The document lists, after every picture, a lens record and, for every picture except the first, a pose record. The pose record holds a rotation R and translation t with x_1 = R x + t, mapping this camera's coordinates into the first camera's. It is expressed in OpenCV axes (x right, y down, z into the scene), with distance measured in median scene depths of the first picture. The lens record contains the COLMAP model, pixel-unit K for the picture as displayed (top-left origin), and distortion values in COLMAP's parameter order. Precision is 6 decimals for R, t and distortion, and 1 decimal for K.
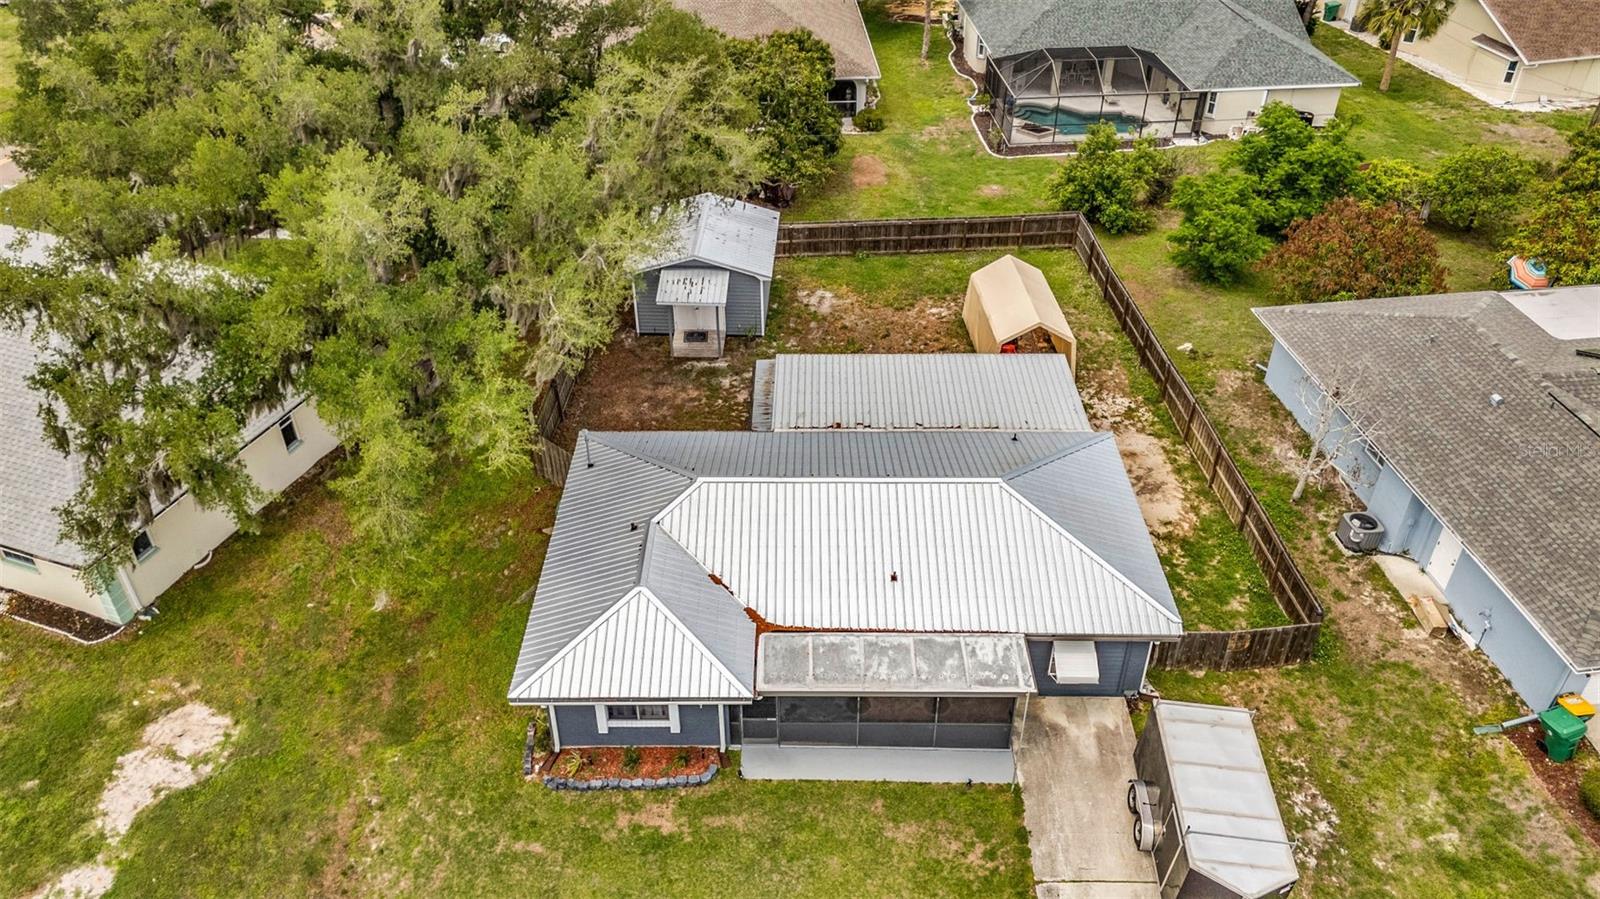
lens RADIAL K [[1180.2, 0, 803.0], [0, 1180.2, 448.6], [0, 0, 1]] dist [0.051583, -0.031201]
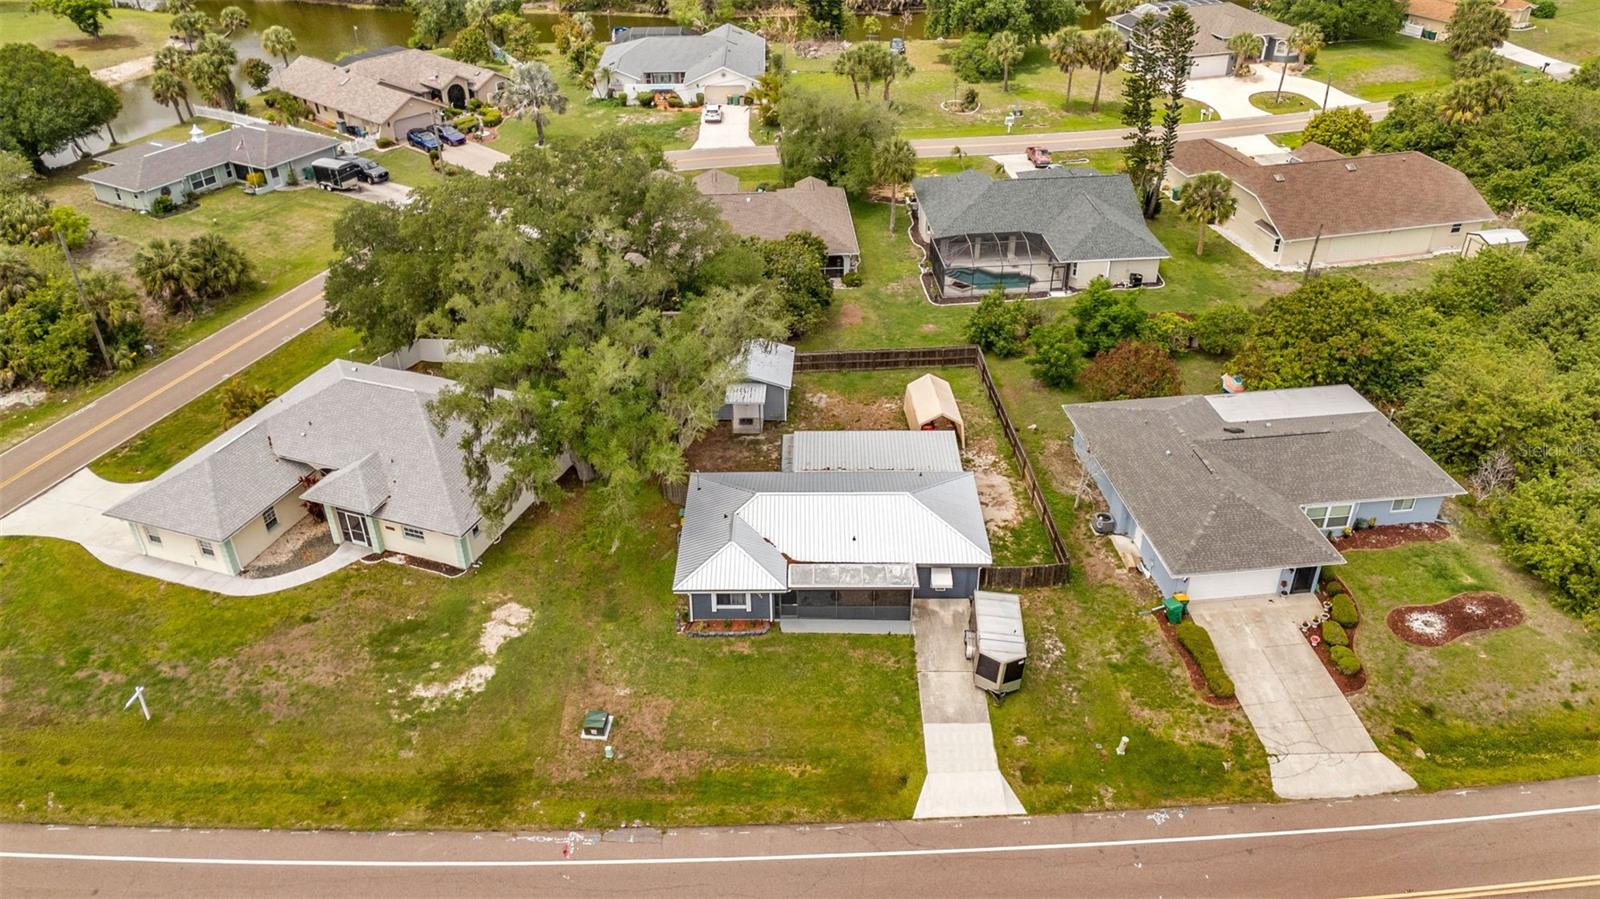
lens RADIAL K [[1174.6, 0, 800.0], [0, 1174.6, 449.5], [0, 0, 1]] dist [0.082827, -0.080517]
pose [[0.999954, -0.004790, -0.008319, 0.001232], [0.004196, 0.997535, -0.070050, 0.097408], [0.008634, 0.070012, 0.997509, -1.044066]]
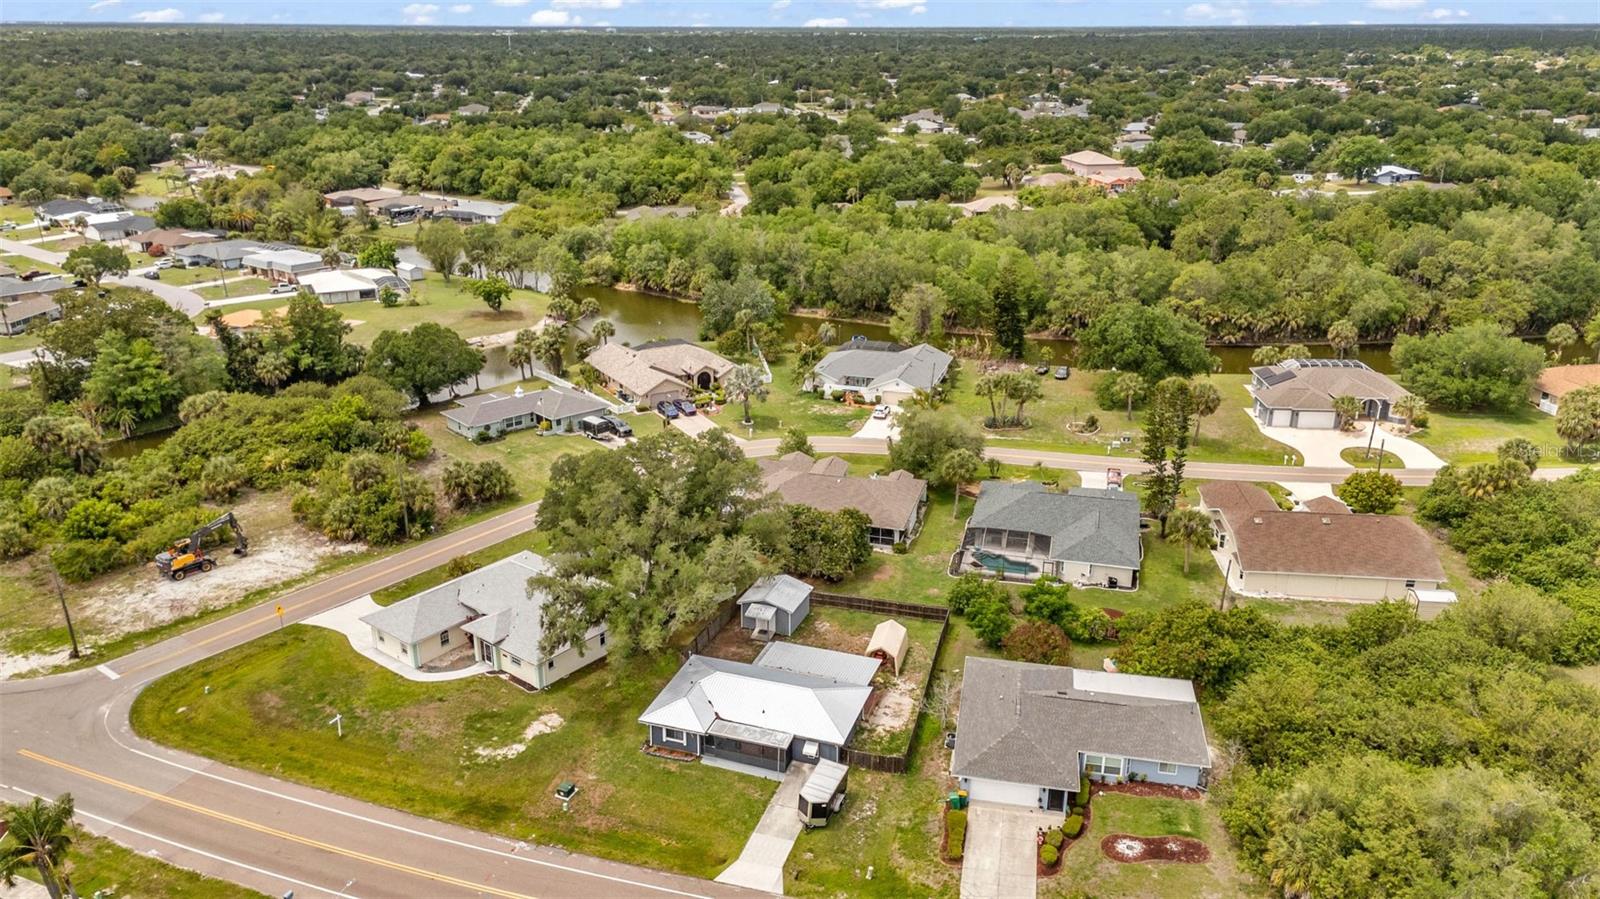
lens RADIAL K [[1168.9, 0, 800.0], [0, 1168.9, 449.5], [0, 0, 1]] dist [0.086019, -0.096359]
pose [[0.947109, 0.112911, -0.300392, 1.017632], [-0.192668, 0.948648, -0.250890, 0.211048], [0.256639, 0.295497, 0.920227, -2.015266]]
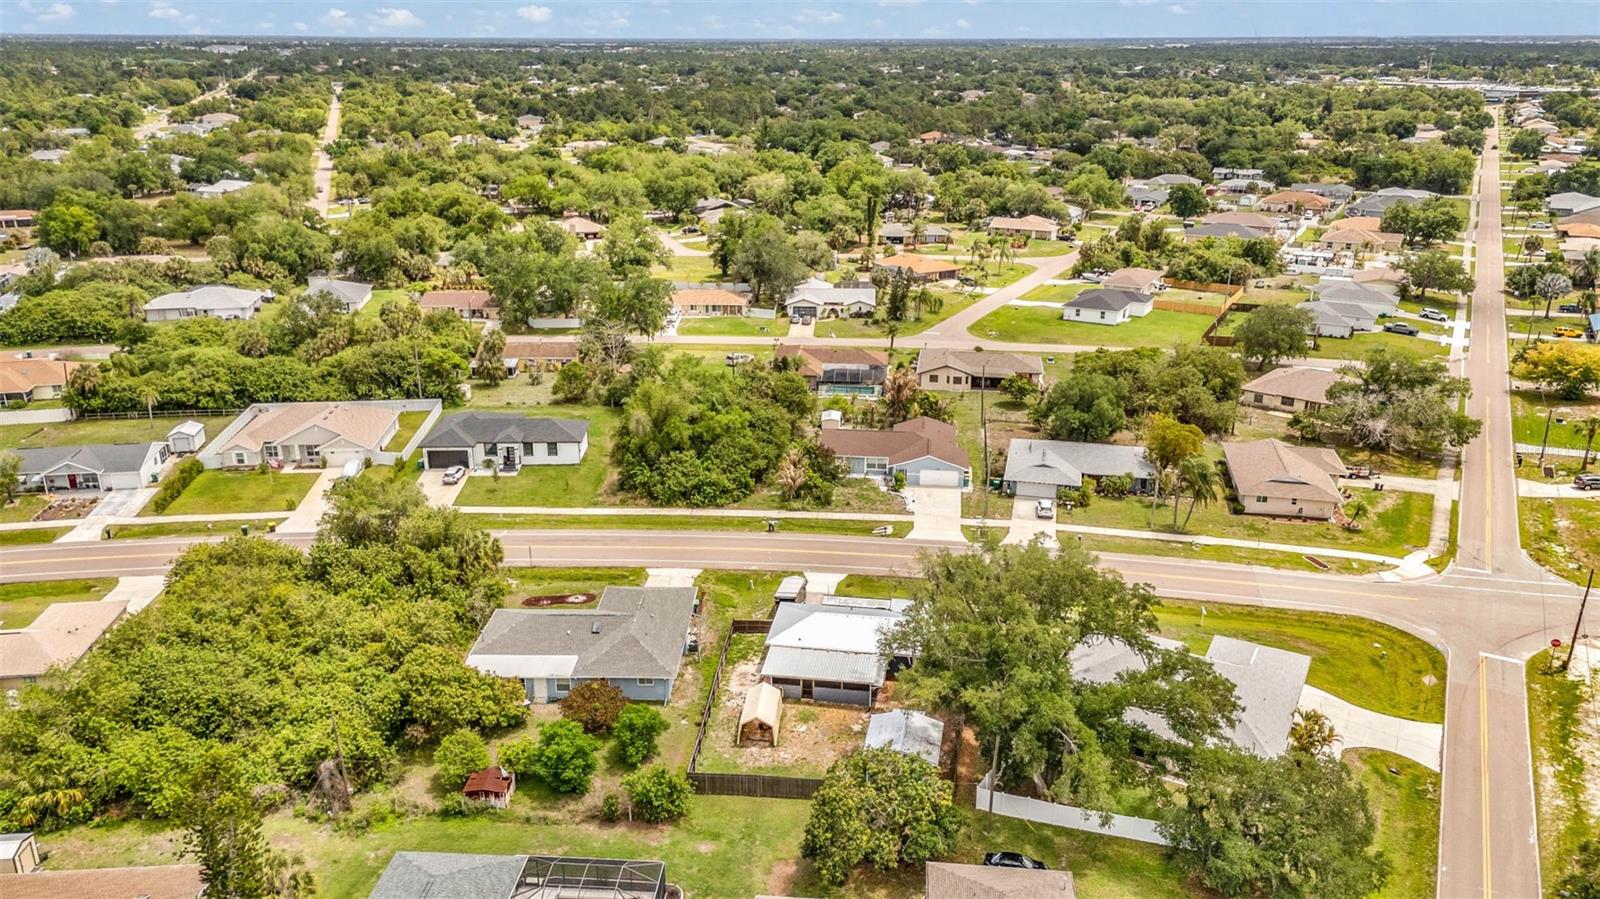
lens RADIAL K [[1168.9, 0, 800.0], [0, 1168.9, 449.5], [0, 0, 1]] dist [0.086019, -0.096359]
pose [[-0.988161, -0.048223, 0.145647, -0.274664], [0.092430, 0.570587, 0.816019, -3.196723], [-0.122455, 0.819820, -0.559374, 2.670131]]
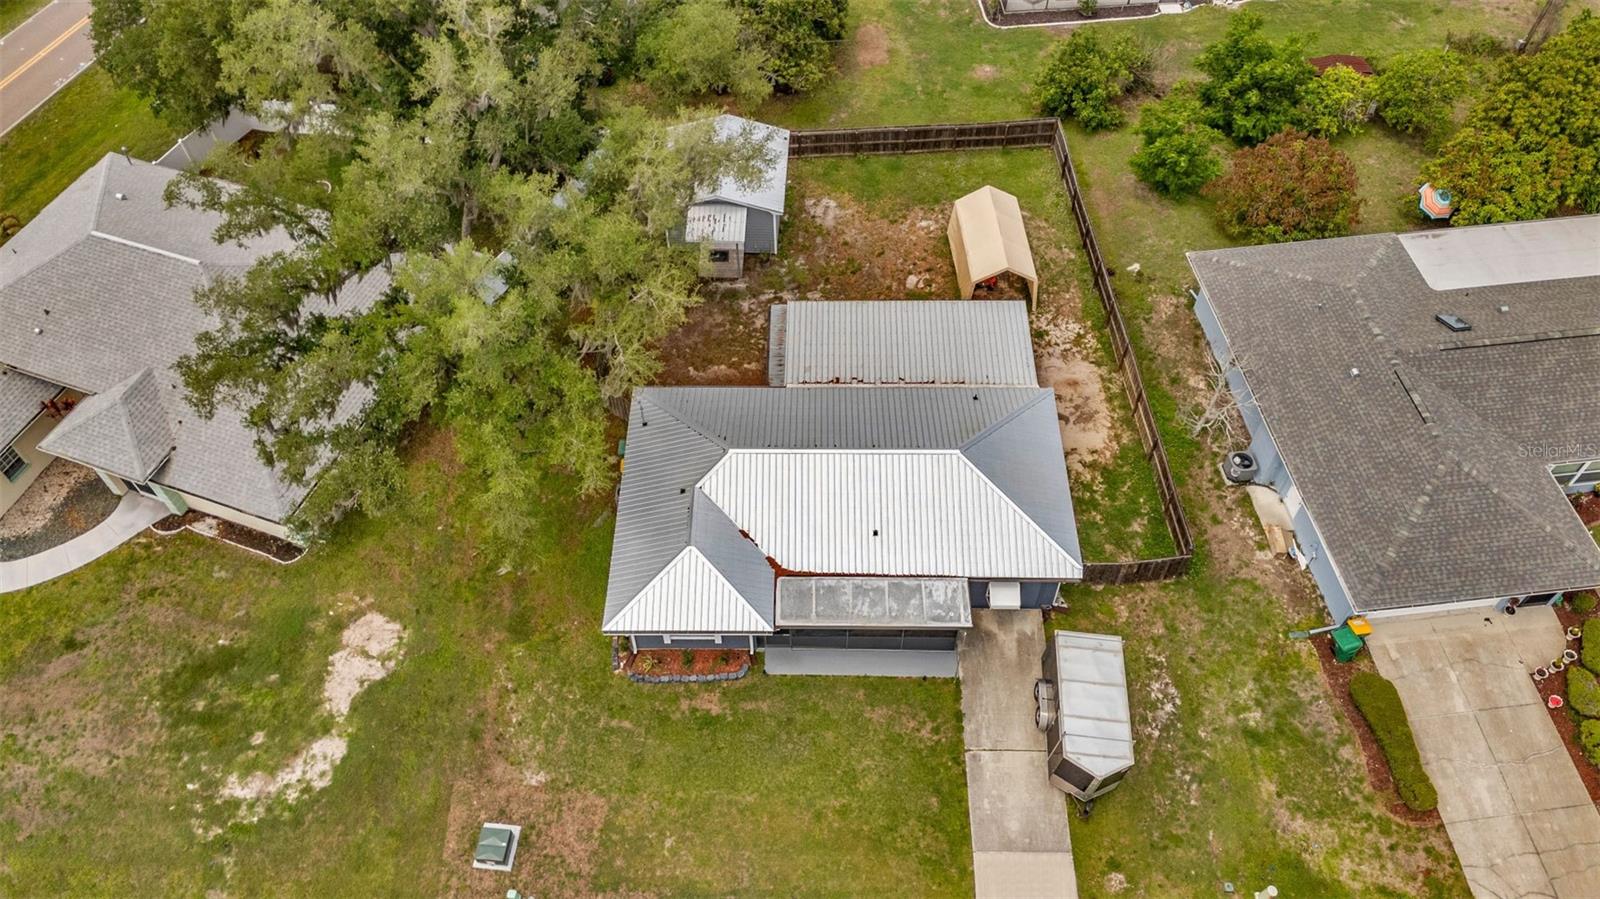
lens RADIAL K [[1177.7, 0, 803.5], [0, 1177.7, 452.4], [0, 0, 1]] dist [0.062085, -0.046857]
pose [[0.999967, 0.001376, -0.007969, 0.004780], [0.000911, 0.959972, 0.280095, -0.360389], [0.008035, -0.280093, 0.959939, -0.278054]]
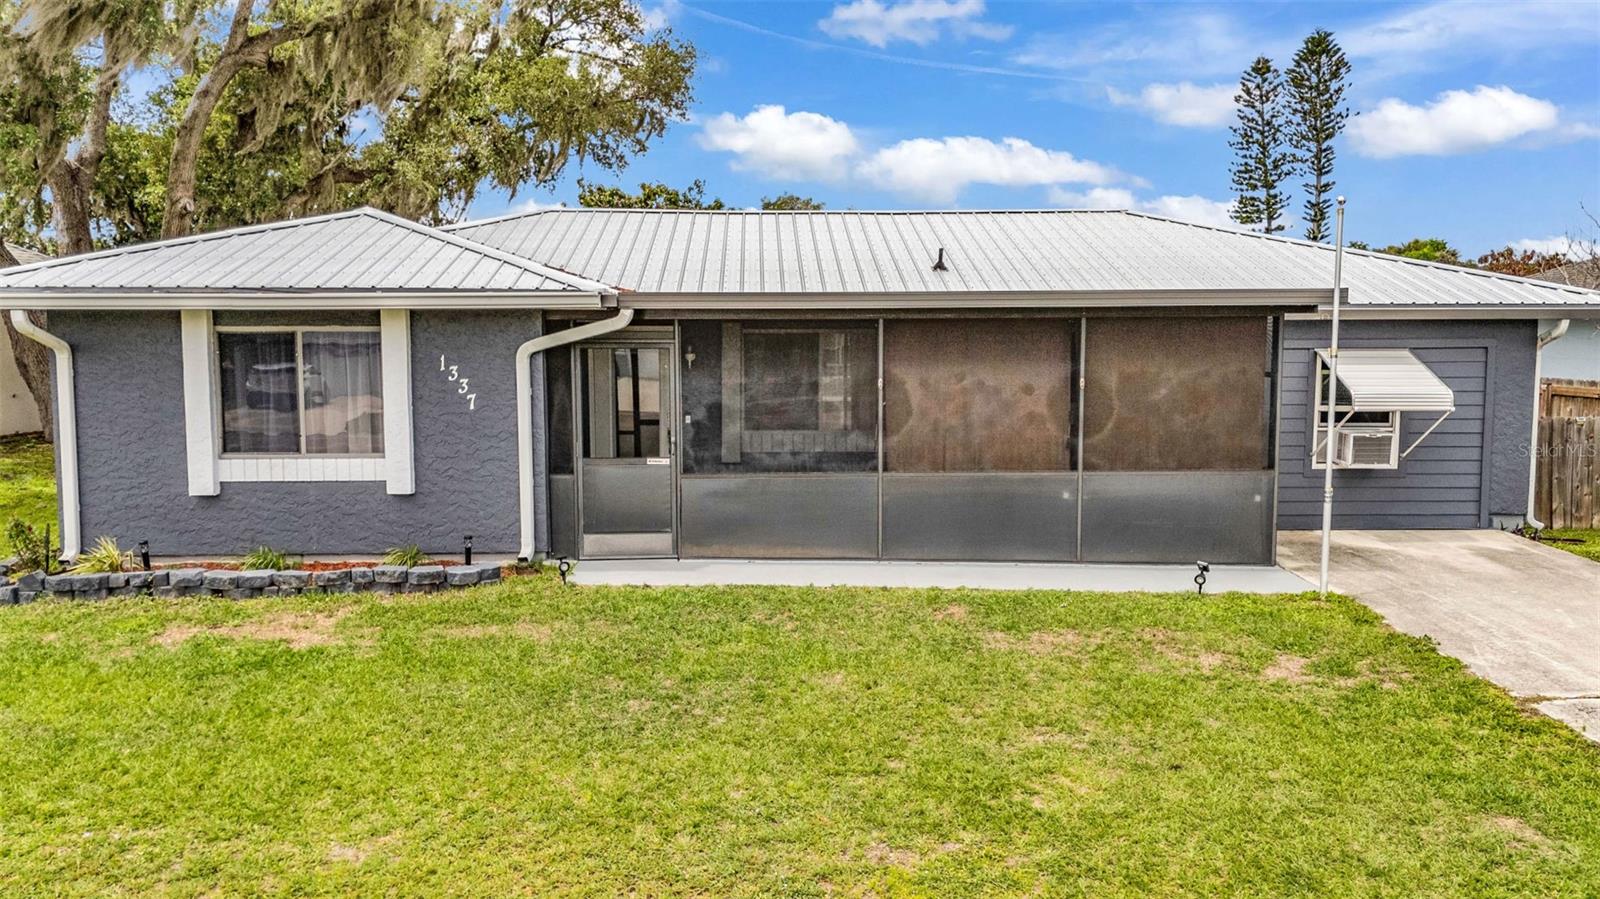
lens RADIAL K [[1177.7, 0, 803.5], [0, 1177.7, 452.4], [0, 0, 1]] dist [0.062085, -0.046857]
pose [[0.999330, -0.003711, 0.036401, 0.006723], [0.021648, 0.862013, -0.506424, 0.407285], [-0.029499, 0.506873, 0.861516, 0.641014]]
